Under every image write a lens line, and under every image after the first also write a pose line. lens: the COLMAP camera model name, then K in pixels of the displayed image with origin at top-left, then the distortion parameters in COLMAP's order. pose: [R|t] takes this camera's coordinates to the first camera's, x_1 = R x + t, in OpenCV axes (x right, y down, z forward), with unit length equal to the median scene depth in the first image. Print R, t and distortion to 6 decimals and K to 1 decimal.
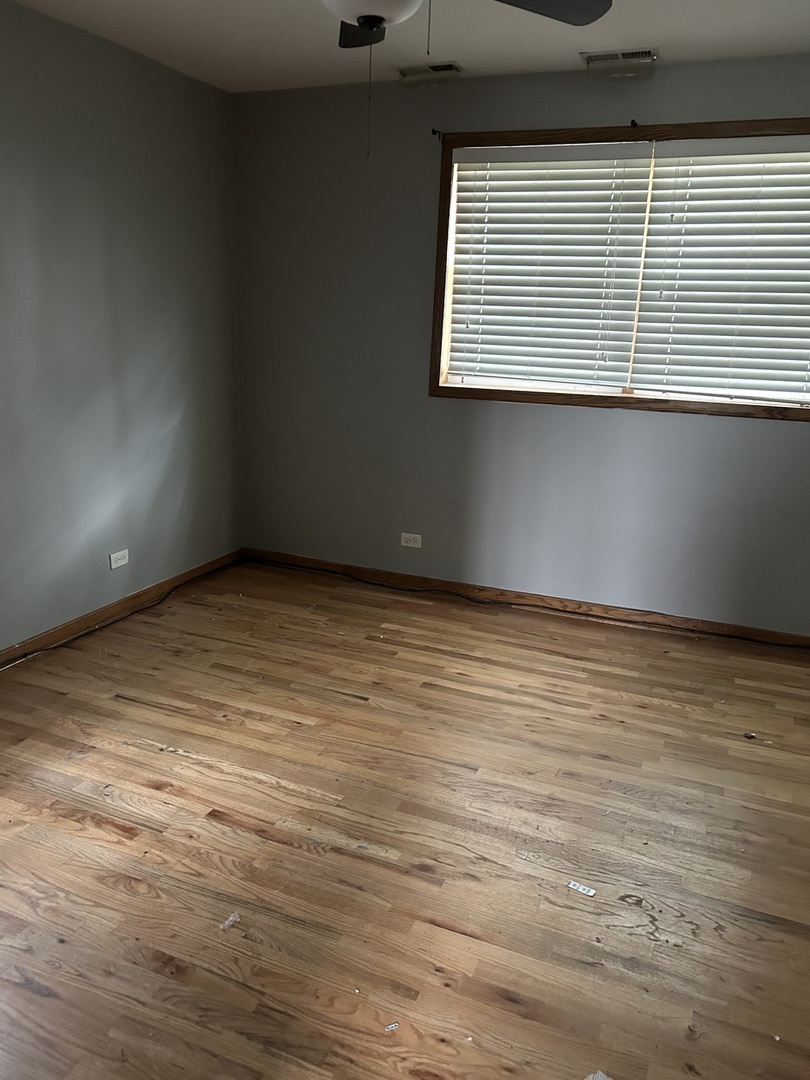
lens RADIAL K [[855.4, 0, 398.5], [0, 855.4, 548.6], [0, 0, 1]] dist [0.079058, -0.107261]
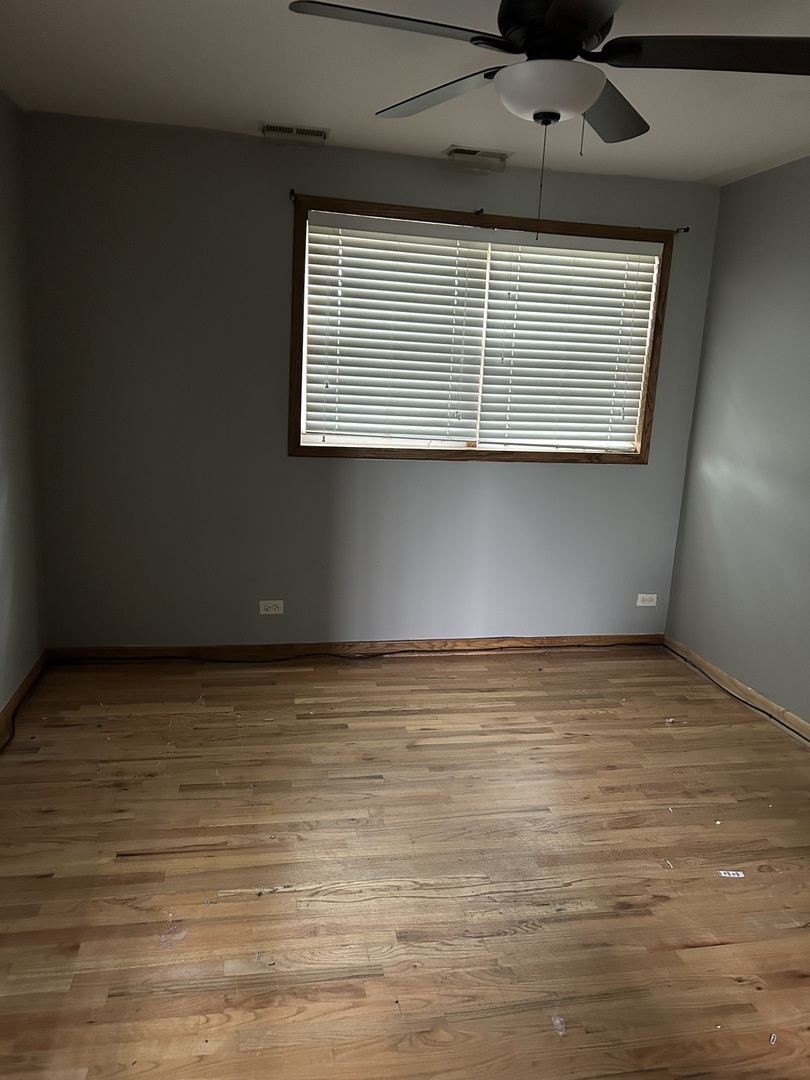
lens RADIAL K [[855.4, 0, 398.5], [0, 855.4, 548.6], [0, 0, 1]] dist [0.079058, -0.107261]
pose [[0.811913, -0.111596, 0.573013, -0.473278], [0.136843, 0.990592, -0.000974, -0.063034], [-0.567513, 0.079203, 0.819546, 0.160290]]
